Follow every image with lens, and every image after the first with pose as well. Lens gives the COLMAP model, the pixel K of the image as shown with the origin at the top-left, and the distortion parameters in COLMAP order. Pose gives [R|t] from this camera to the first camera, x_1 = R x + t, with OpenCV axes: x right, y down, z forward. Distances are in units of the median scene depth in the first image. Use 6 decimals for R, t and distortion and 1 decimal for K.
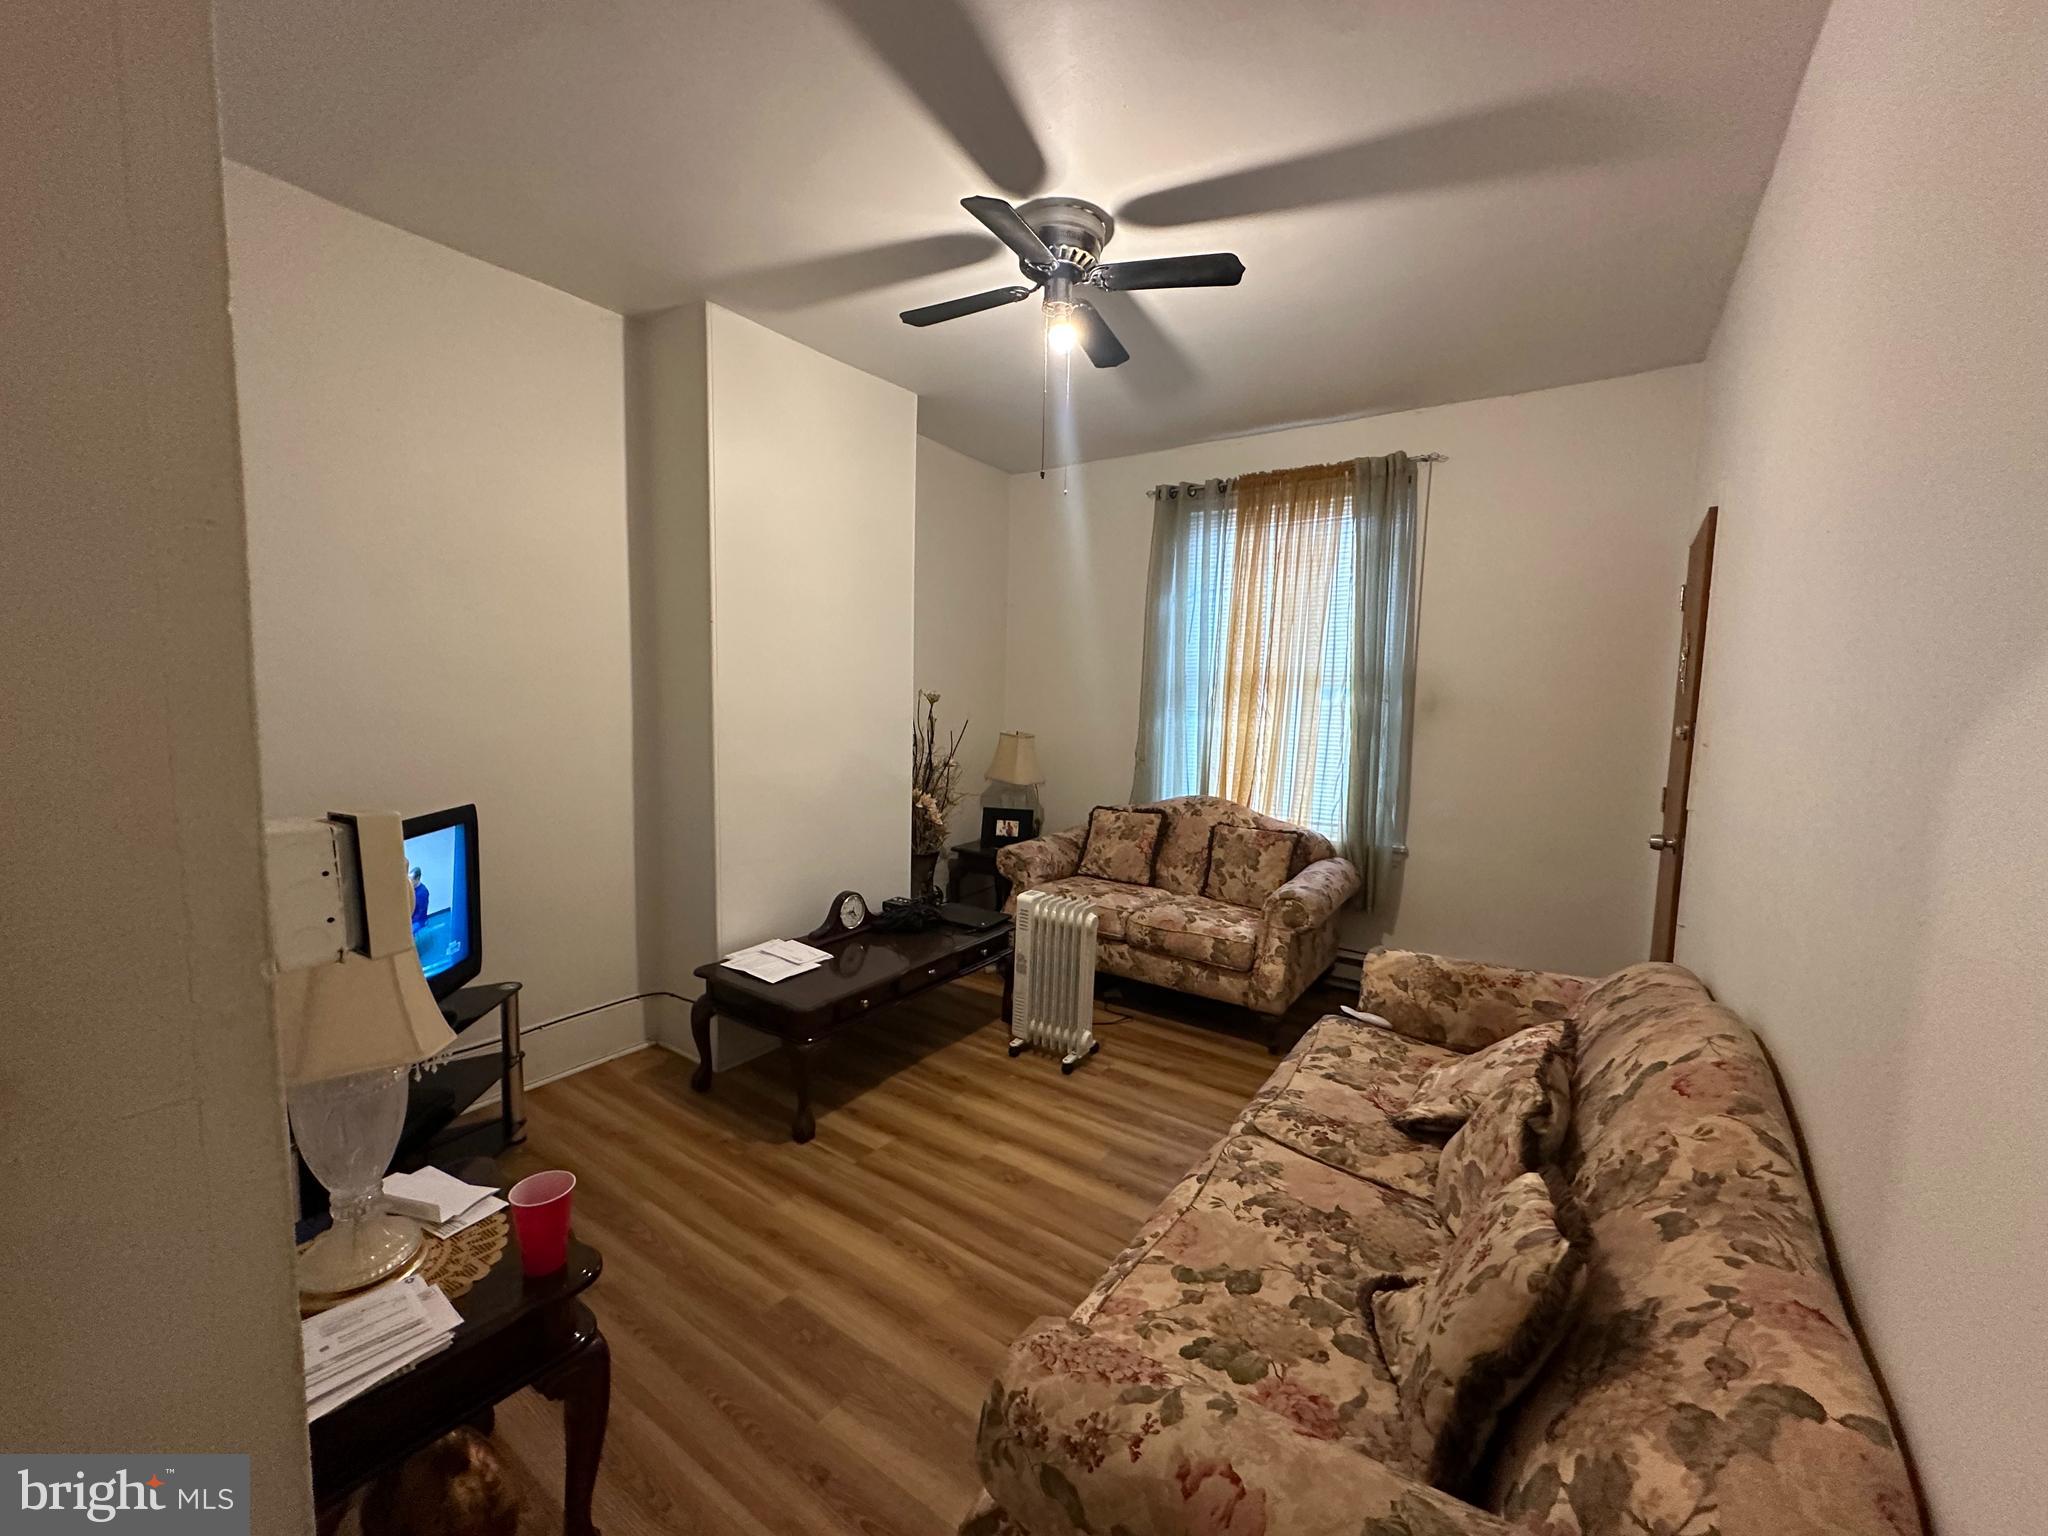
lens RADIAL K [[812.8, 0, 1017.3], [0, 812.8, 765.1], [0, 0, 1]] dist [-0.001825, -0.000166]
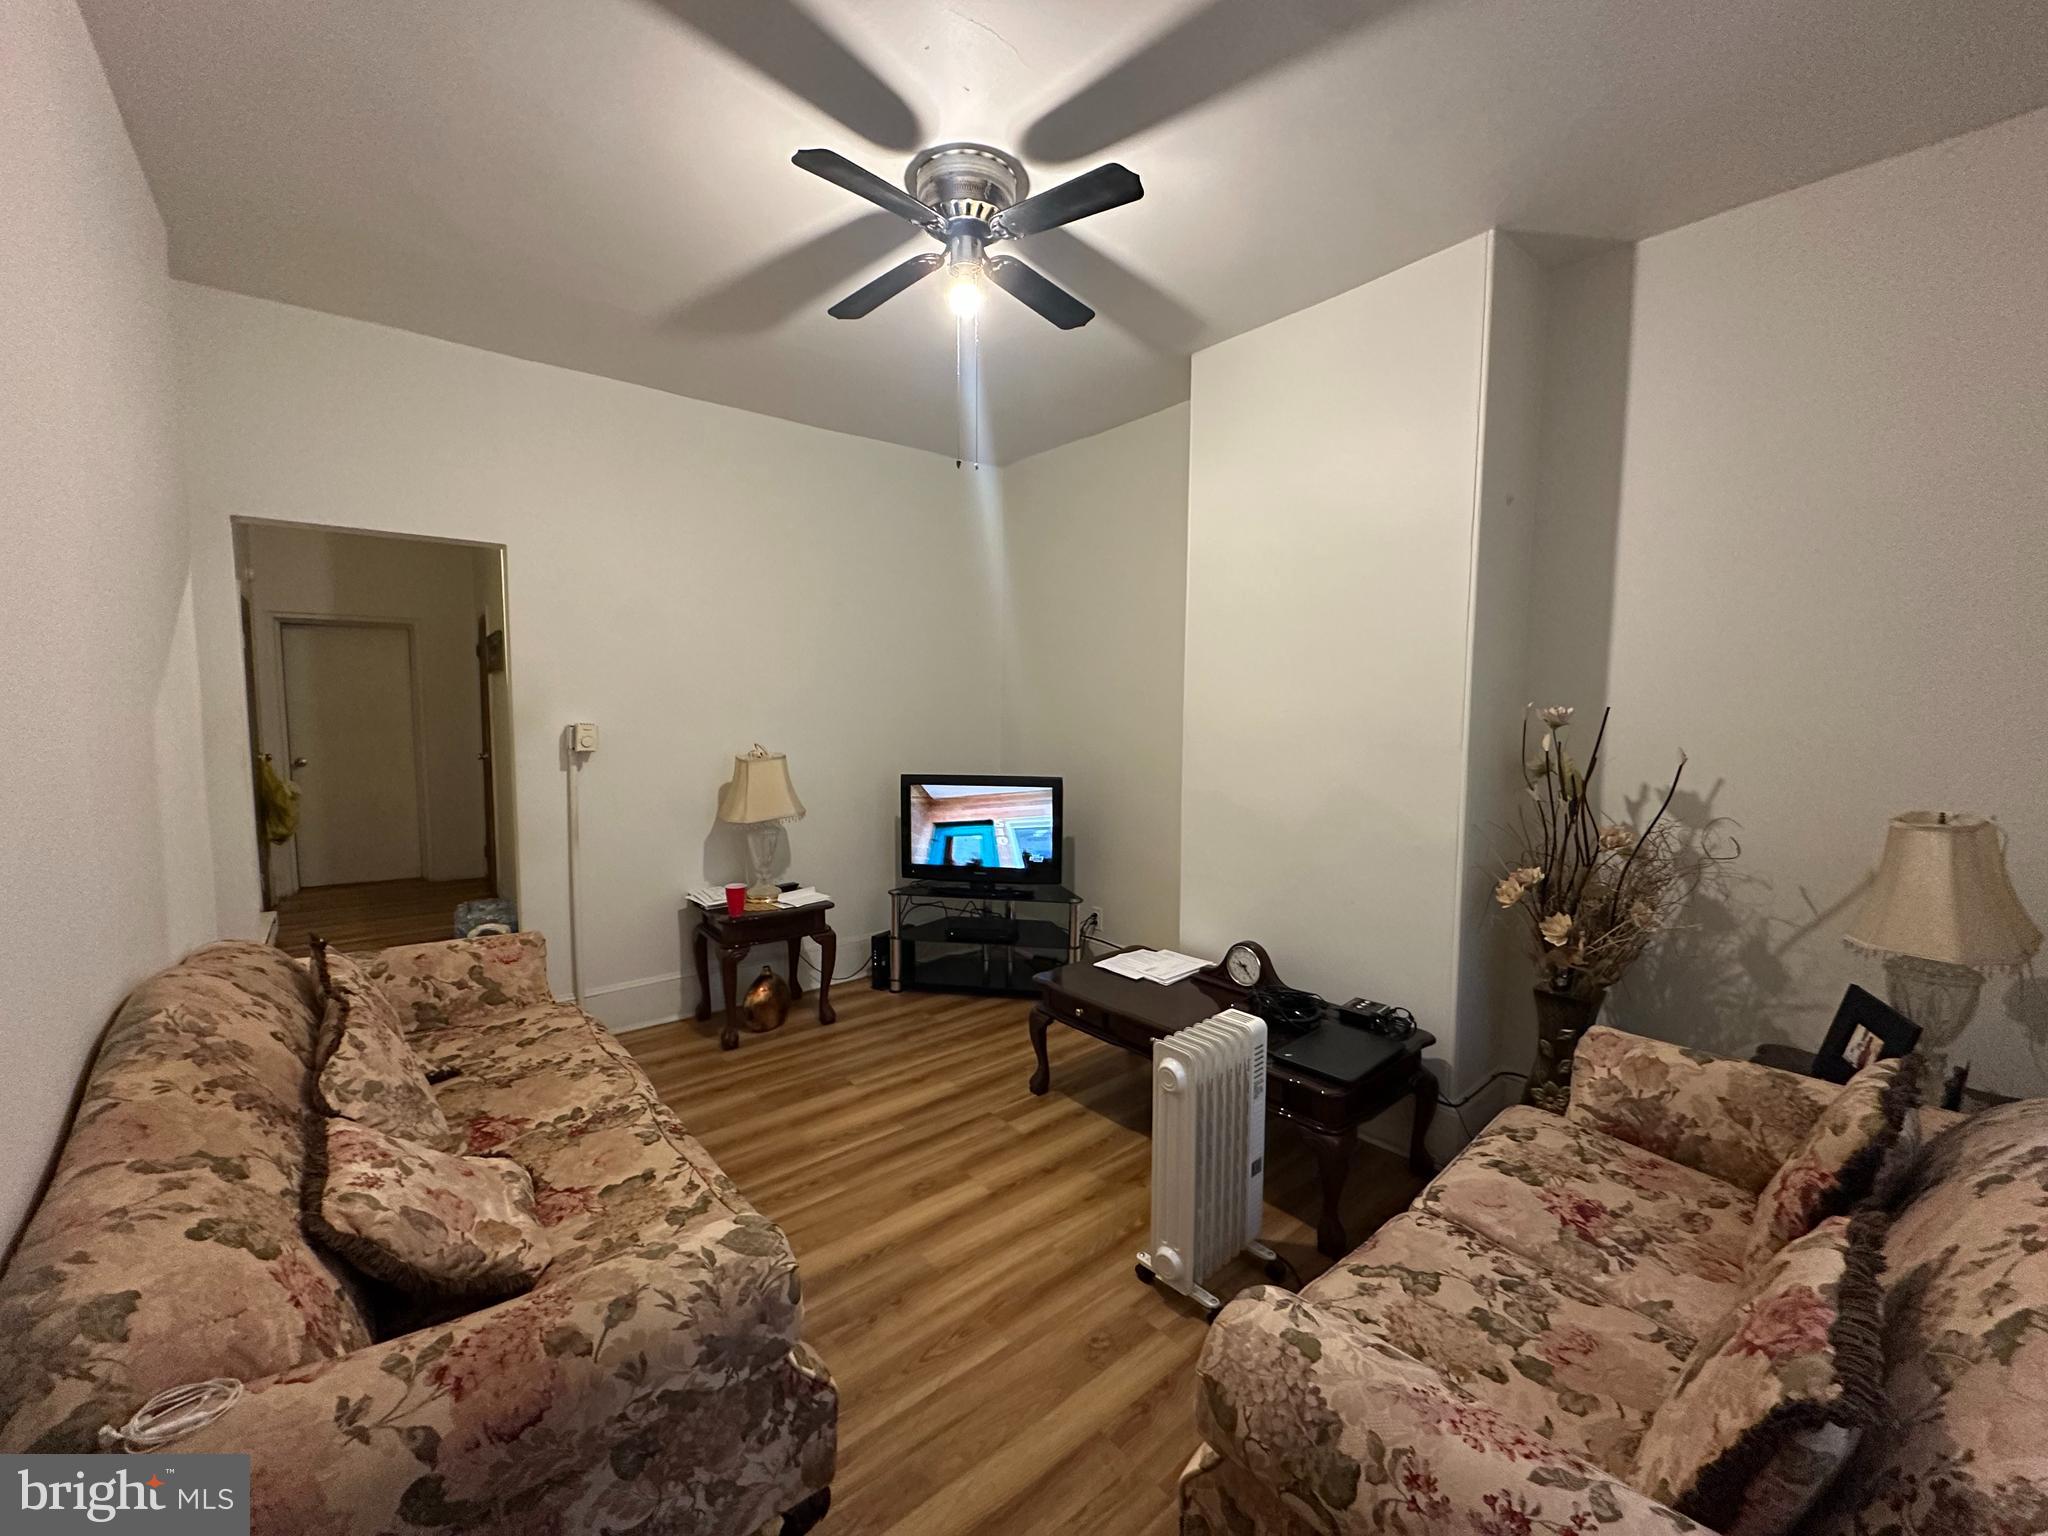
lens RADIAL K [[812.8, 0, 1019.9], [0, 812.8, 769.5], [0, 0, 1]] dist [-0.001825, -0.000166]
pose [[-0.264748, 0.054028, -0.962803, 1.006210], [-0.100104, 0.991495, 0.083164, -0.104166], [0.959108, 0.118398, -0.257088, 1.477124]]
